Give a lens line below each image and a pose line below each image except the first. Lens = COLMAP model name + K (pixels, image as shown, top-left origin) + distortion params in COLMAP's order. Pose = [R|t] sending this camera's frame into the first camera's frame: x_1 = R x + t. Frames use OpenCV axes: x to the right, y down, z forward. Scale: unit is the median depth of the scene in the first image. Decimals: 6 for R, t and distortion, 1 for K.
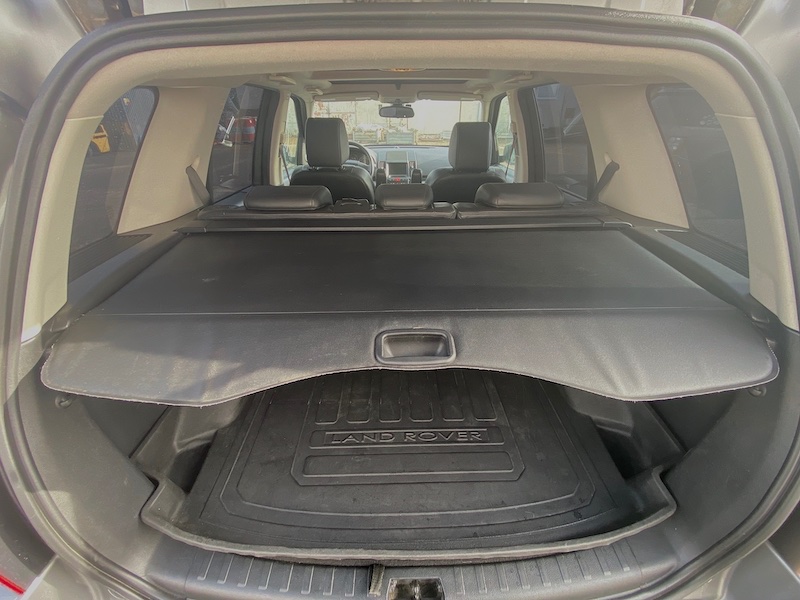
lens RADIAL K [[321.0, 0, 401.4], [0, 321.0, 299.0], [0, 0, 1]] dist [-0.015246, -0.001223]
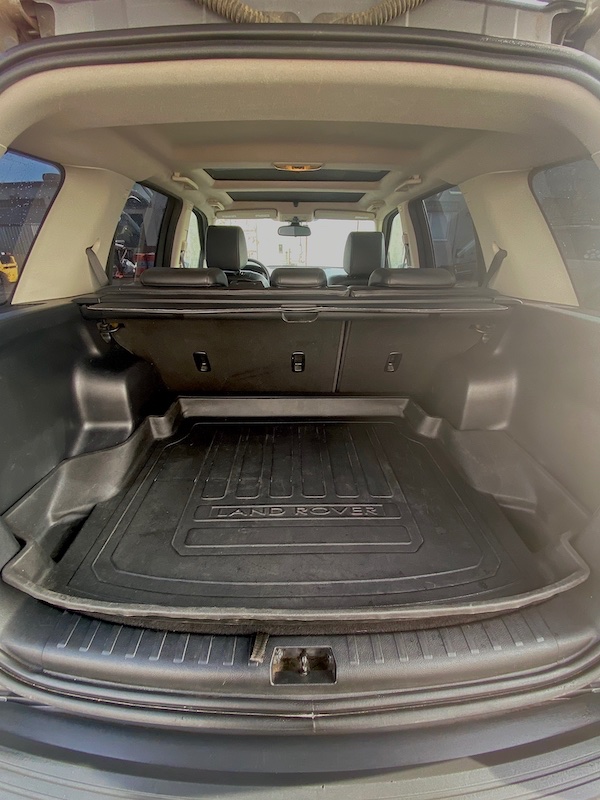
lens RADIAL K [[321.0, 0, 300.9], [0, 321.0, 401.2], [0, 0, 1]] dist [-0.015246, -0.001223]
pose [[0.999935, 0.010364, 0.004813, 0.020904], [-0.009804, 0.994469, -0.104569, 0.237766], [-0.005871, 0.104515, 0.994506, 0.036072]]
